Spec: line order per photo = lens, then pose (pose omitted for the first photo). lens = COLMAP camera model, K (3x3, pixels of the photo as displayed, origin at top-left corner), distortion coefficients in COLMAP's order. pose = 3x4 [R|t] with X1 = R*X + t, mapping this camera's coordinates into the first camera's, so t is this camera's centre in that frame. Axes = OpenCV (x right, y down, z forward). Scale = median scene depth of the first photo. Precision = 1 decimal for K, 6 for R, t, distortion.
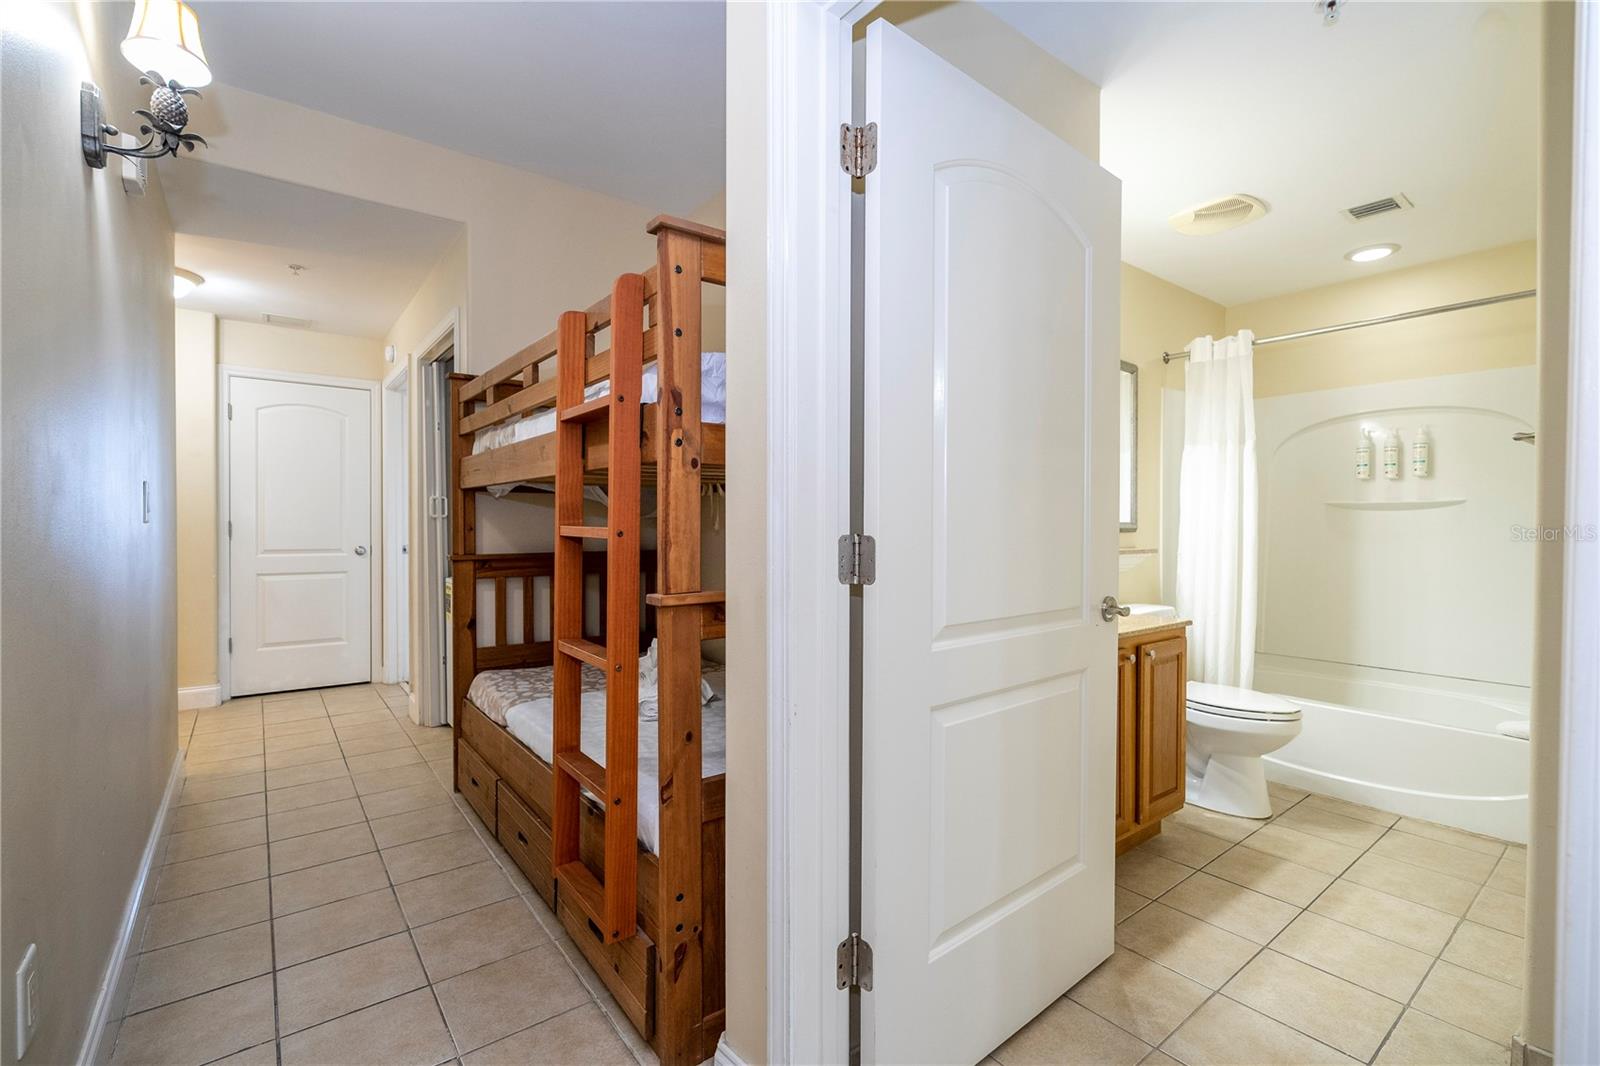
lens RADIAL K [[717.7, 0, 808.5], [0, 717.7, 535.9], [0, 0, 1]] dist [-0.001511, 0.000191]
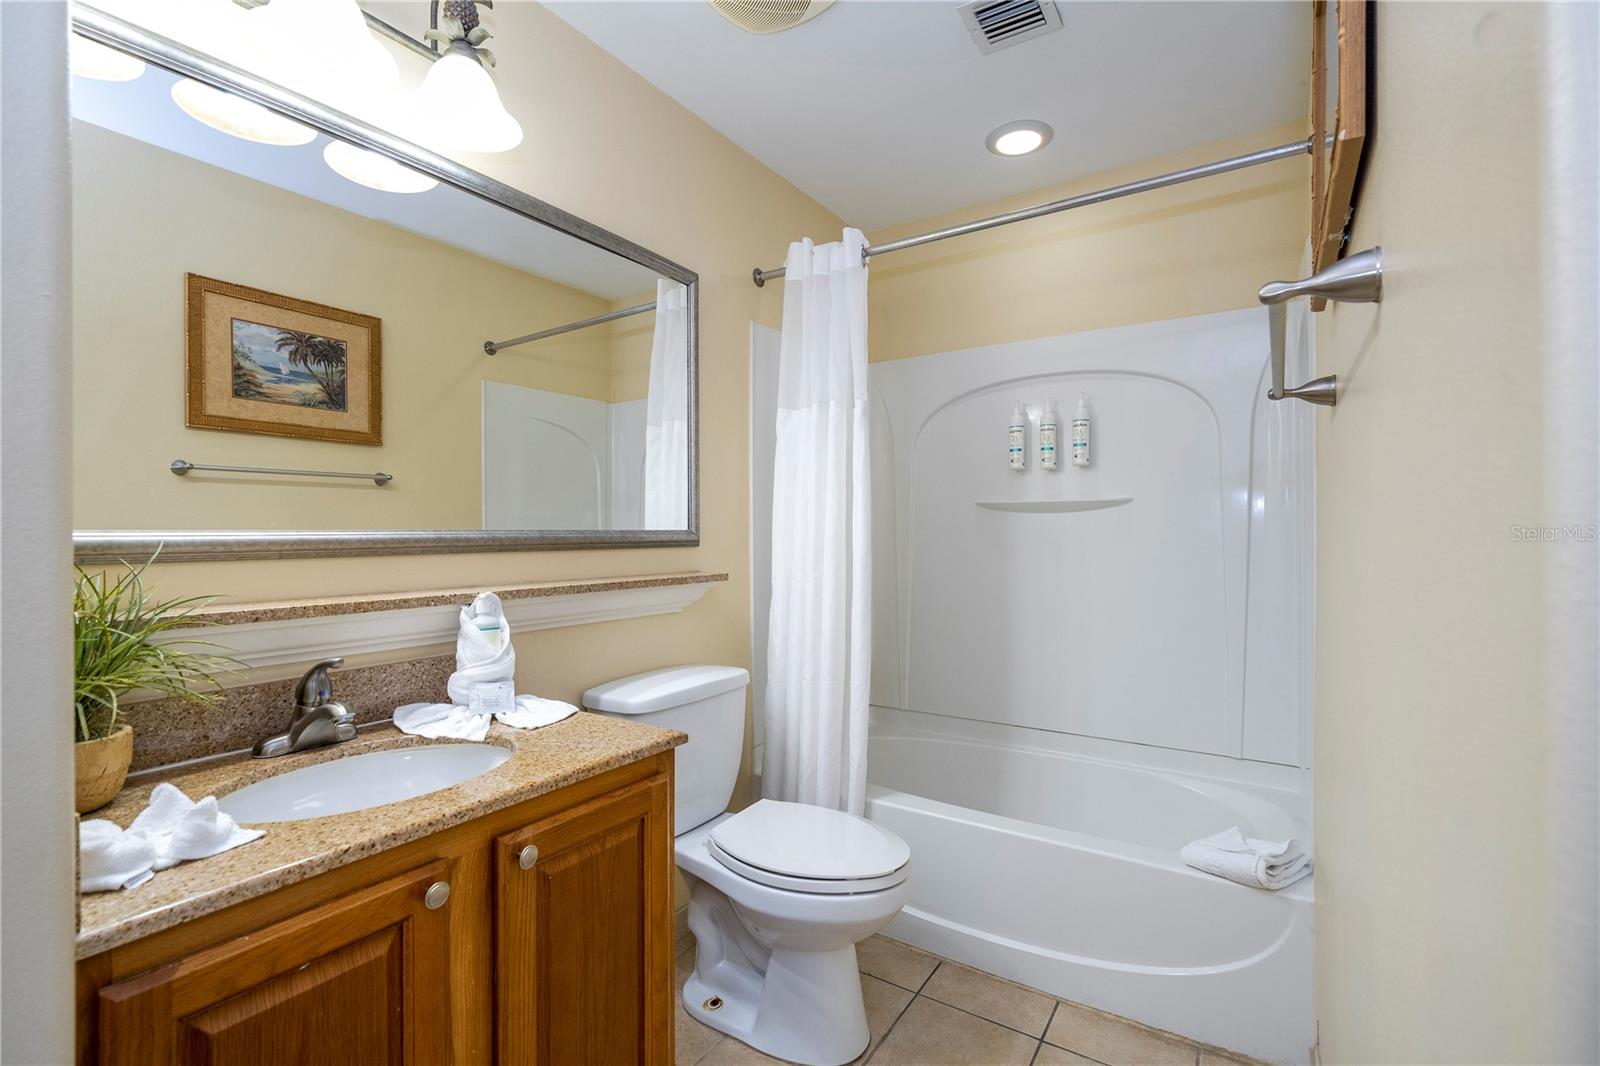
lens RADIAL K [[717.7, 0, 808.5], [0, 717.7, 535.9], [0, 0, 1]] dist [-0.001511, 0.000191]
pose [[0.947498, -0.006716, 0.319693, 0.354878], [0.009477, 0.999930, -0.007079, -0.009285], [-0.319623, 0.009737, 0.947495, 0.396385]]
